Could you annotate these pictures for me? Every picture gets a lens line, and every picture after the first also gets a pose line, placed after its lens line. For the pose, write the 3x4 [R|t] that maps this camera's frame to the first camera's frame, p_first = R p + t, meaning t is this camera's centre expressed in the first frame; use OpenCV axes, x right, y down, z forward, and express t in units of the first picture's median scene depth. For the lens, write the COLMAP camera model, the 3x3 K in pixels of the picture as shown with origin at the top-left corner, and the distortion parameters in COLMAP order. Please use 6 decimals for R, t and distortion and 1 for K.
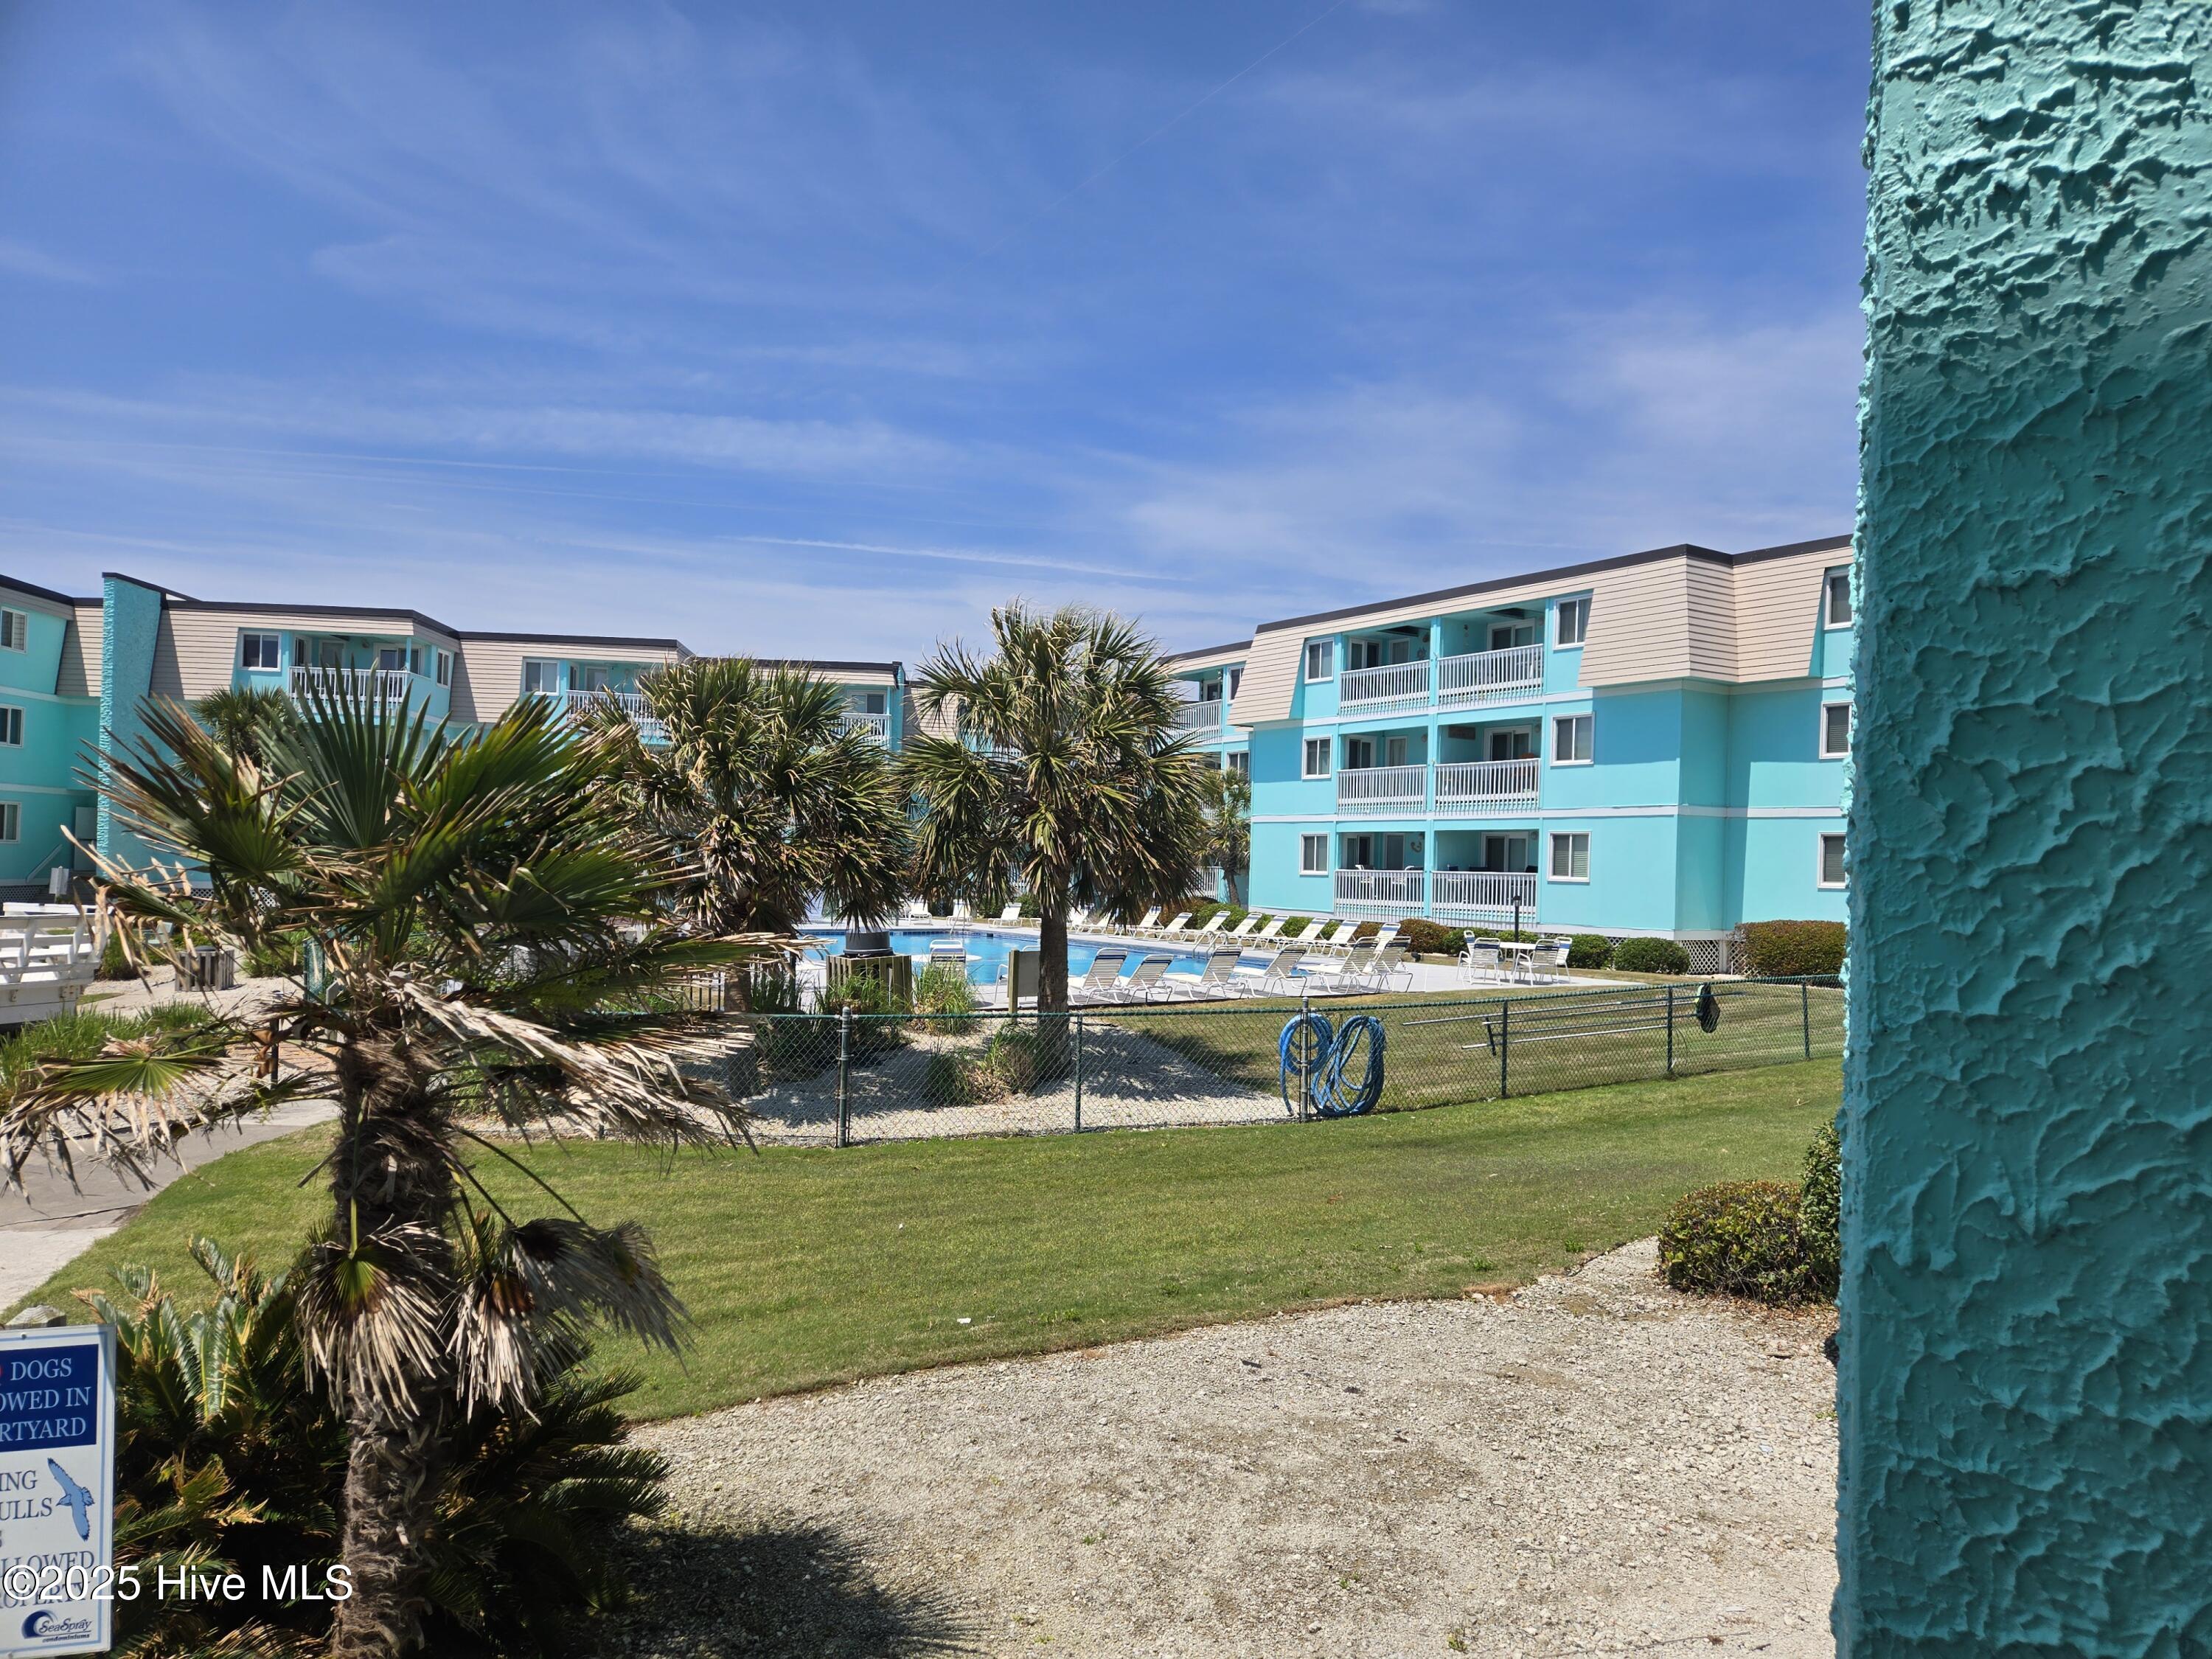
lens RADIAL K [[1486.3, 0, 1116.2], [0, 1486.3, 851.2], [0, 0, 1]] dist [0.068427, -0.052923]
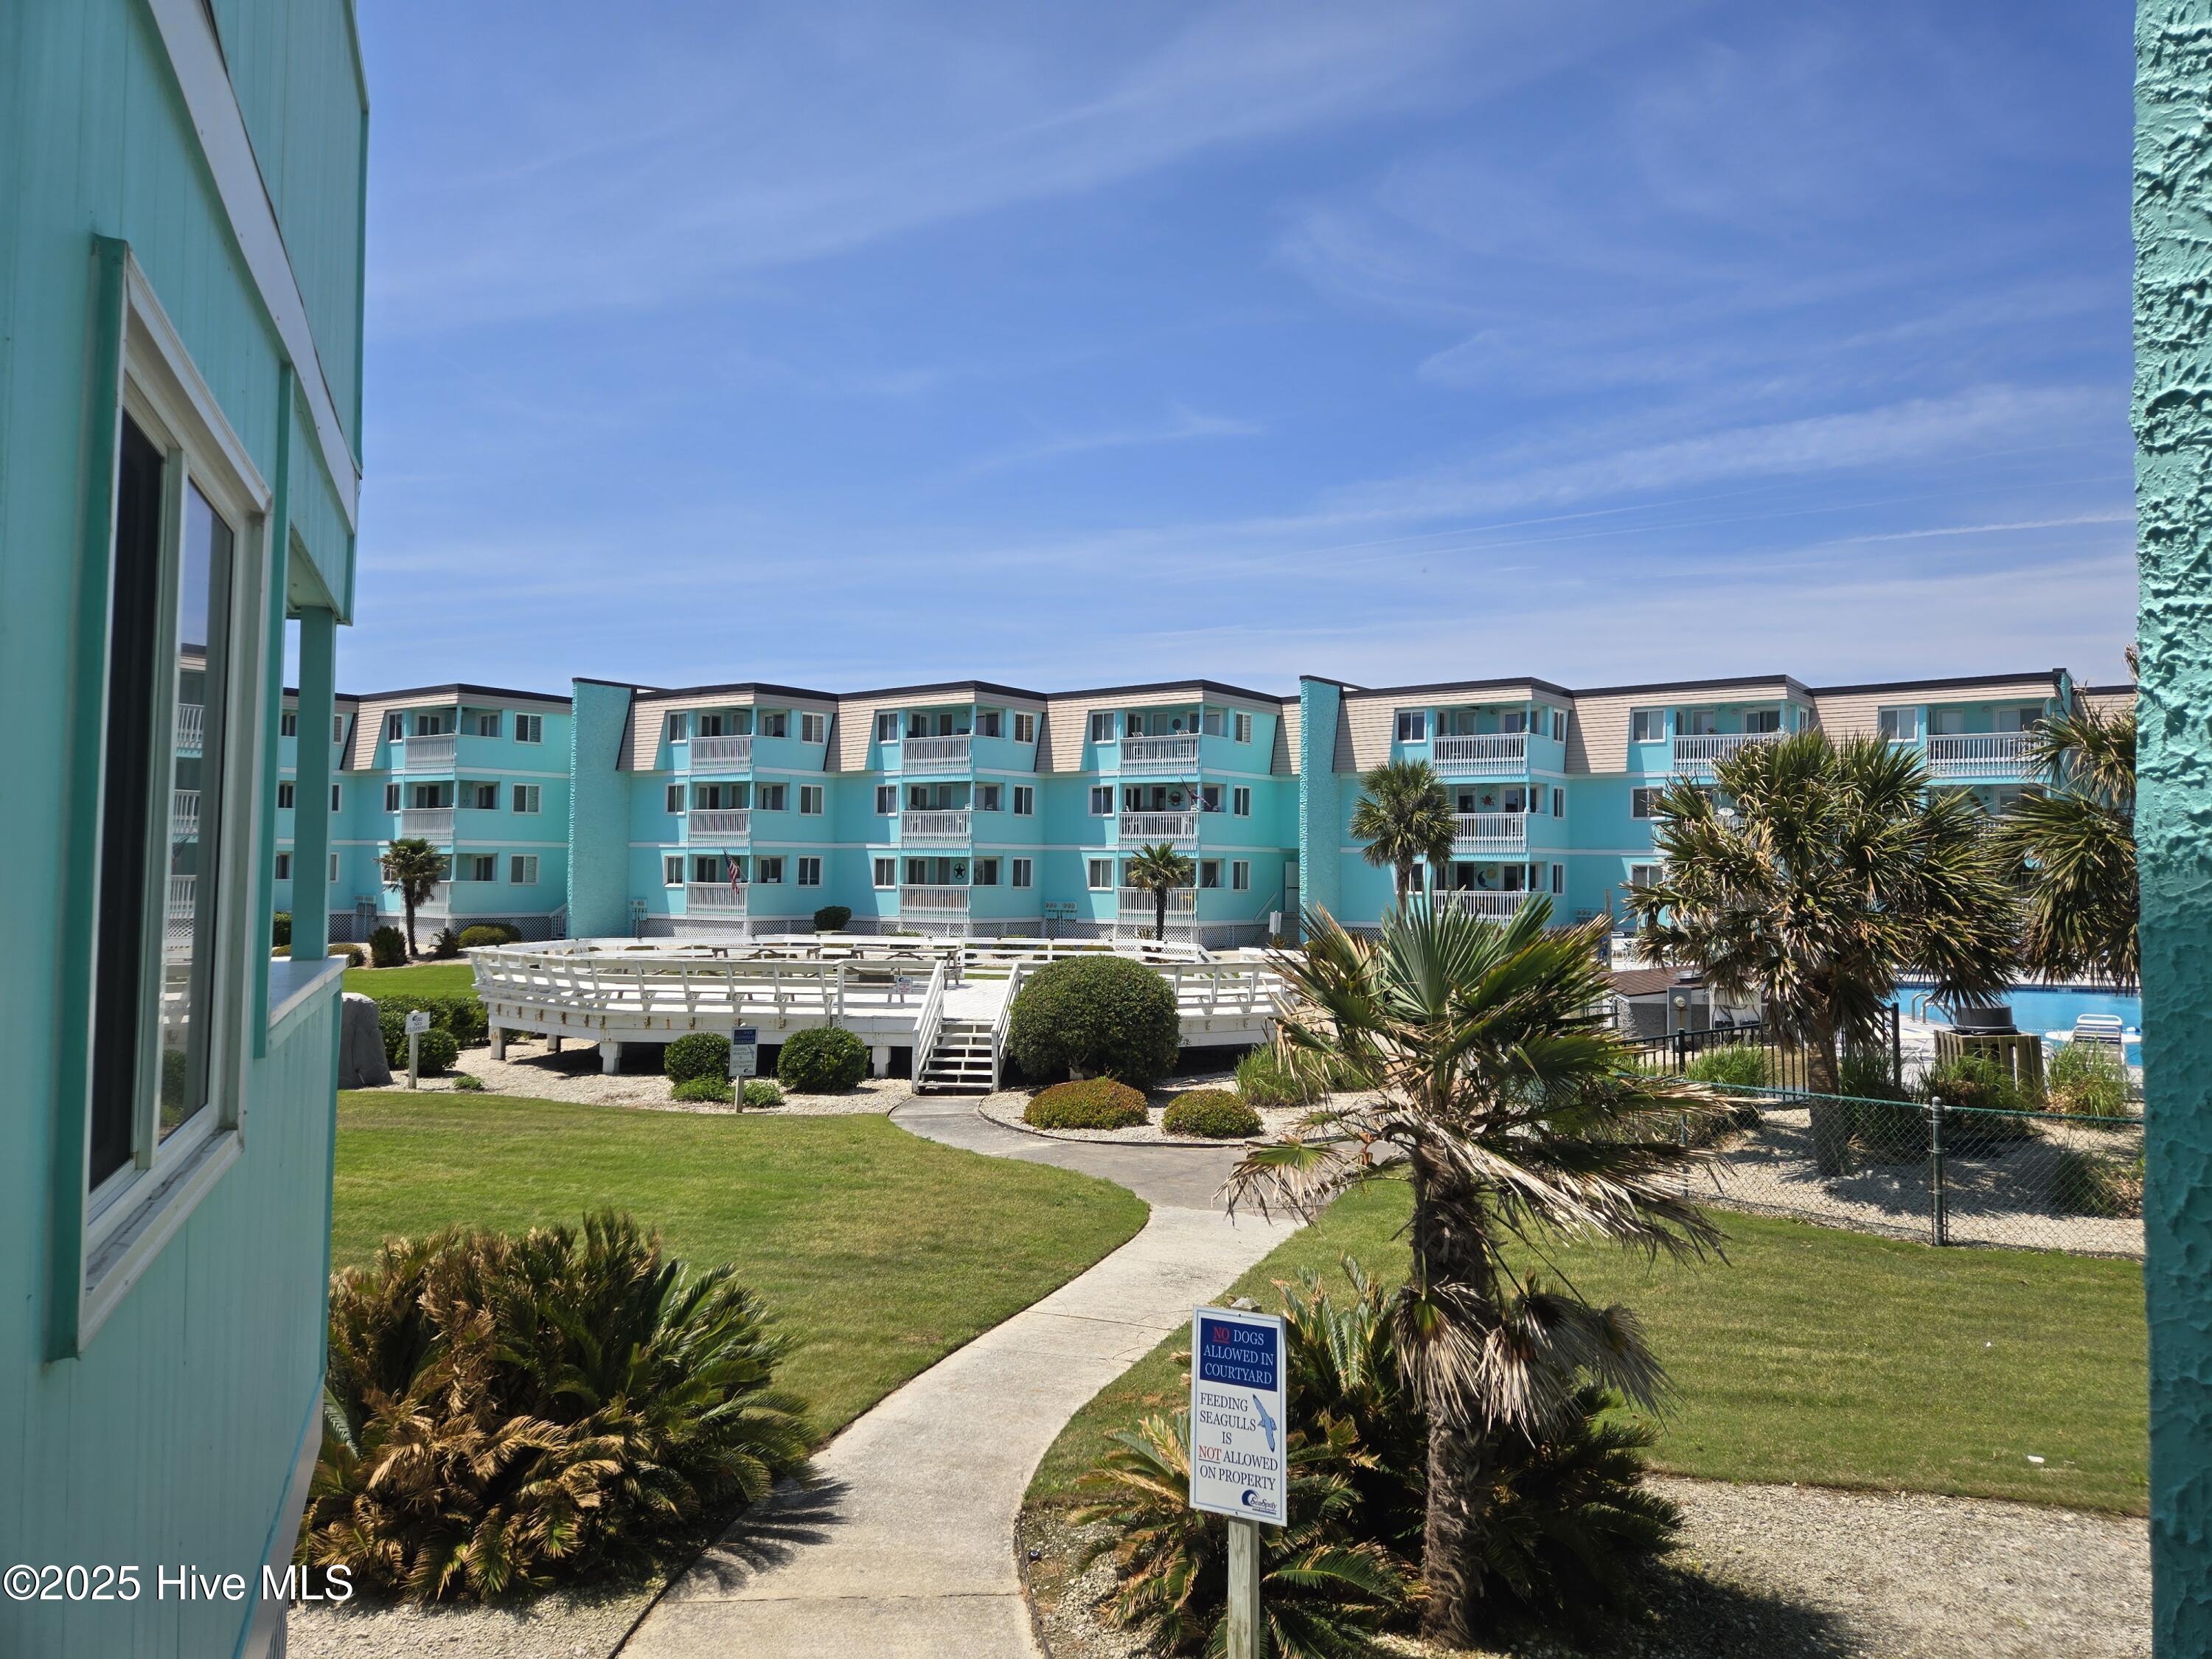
lens RADIAL K [[1486.3, 0, 1116.2], [0, 1486.3, 817.0], [0, 0, 1]] dist [0.068427, -0.052923]
pose [[0.754225, -0.039832, -0.655407, 0.200754], [0.011555, 0.998809, -0.047405, -0.108958], [0.656515, 0.028181, 0.753787, -0.247700]]
